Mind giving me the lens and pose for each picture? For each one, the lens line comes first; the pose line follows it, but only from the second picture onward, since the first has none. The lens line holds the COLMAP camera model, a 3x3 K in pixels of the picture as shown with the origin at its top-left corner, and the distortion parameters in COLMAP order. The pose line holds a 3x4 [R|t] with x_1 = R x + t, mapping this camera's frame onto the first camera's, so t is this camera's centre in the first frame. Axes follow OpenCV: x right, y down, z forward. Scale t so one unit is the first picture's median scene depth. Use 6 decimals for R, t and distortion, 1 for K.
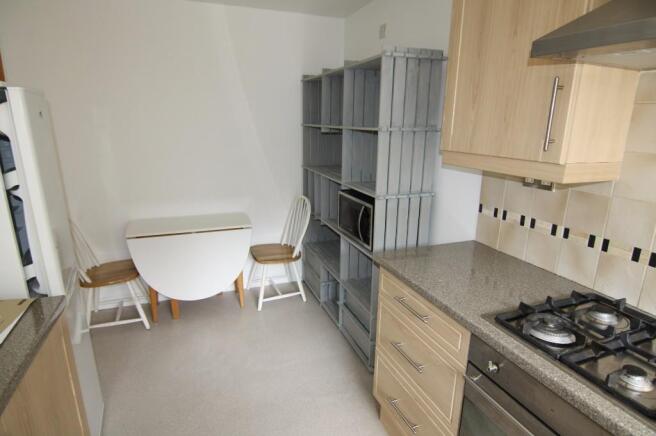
lens RADIAL K [[368.6, 0, 328.5], [0, 368.6, 221.9], [0, 0, 1]] dist [0.000297, -0.019269]
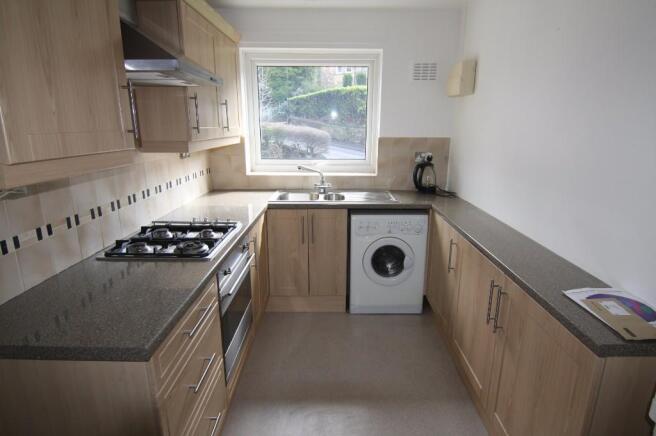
lens RADIAL K [[368.6, 0, 328.5], [0, 368.6, 221.9], [0, 0, 1]] dist [0.000297, -0.019269]
pose [[-0.925157, -0.109772, 0.363366, -0.379821], [0.088225, 0.868872, 0.487111, -0.391205], [-0.369190, 0.482712, -0.794159, 1.481223]]
